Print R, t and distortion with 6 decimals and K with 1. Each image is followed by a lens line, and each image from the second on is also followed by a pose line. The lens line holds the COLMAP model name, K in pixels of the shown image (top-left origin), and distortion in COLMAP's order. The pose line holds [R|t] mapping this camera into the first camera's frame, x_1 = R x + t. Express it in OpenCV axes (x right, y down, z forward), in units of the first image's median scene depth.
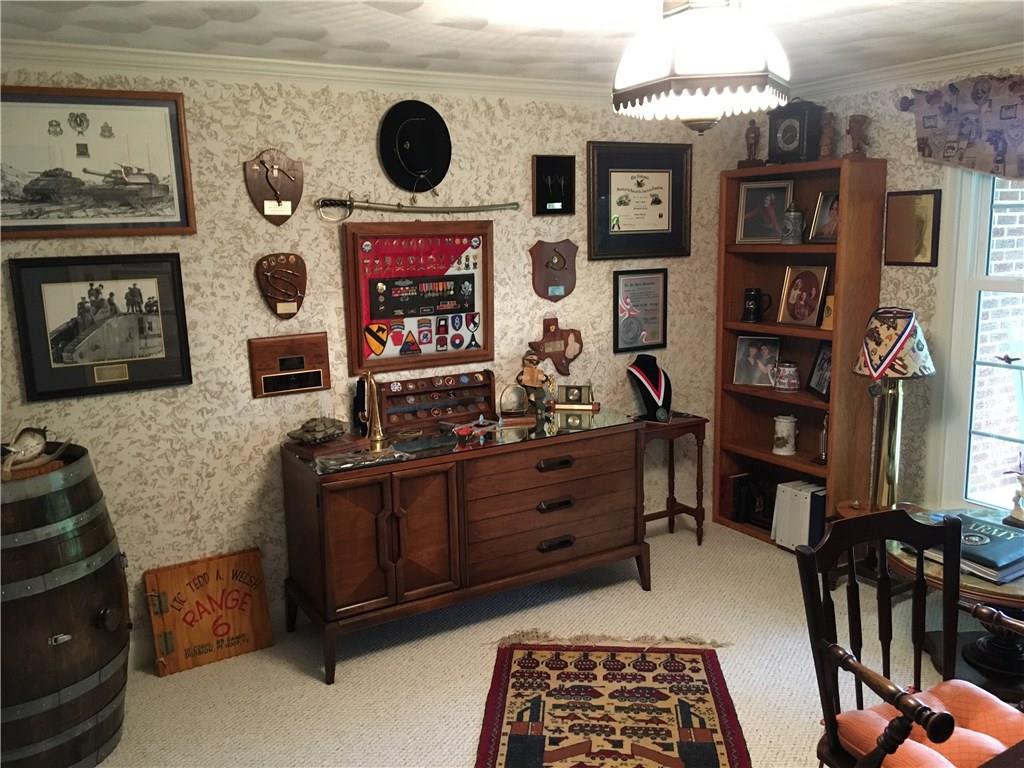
lens RADIAL K [[873.4, 0, 515.9], [0, 873.4, 385.4], [0, 0, 1]] dist [0.085337, -0.118645]
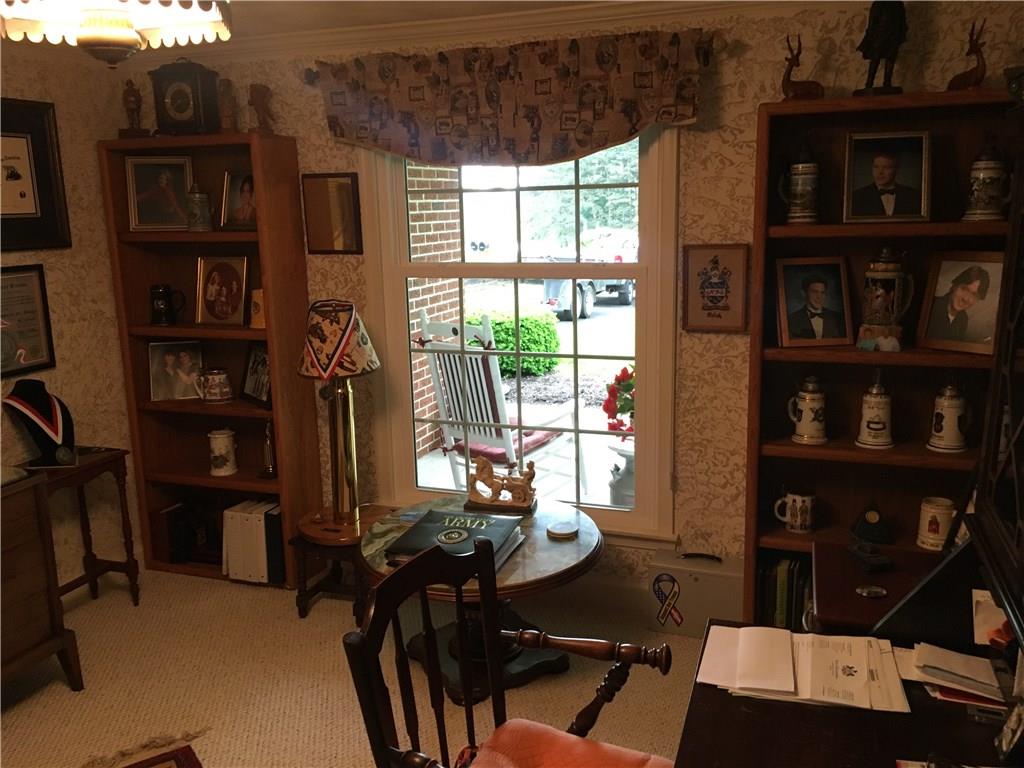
lens RADIAL K [[873.4, 0, 515.9], [0, 873.4, 385.4], [0, 0, 1]] dist [0.085337, -0.118645]
pose [[0.772312, -0.124707, 0.622882, -0.003975], [0.115897, 0.991745, 0.054856, -0.028800], [-0.624582, 0.029824, 0.780390, 0.176414]]
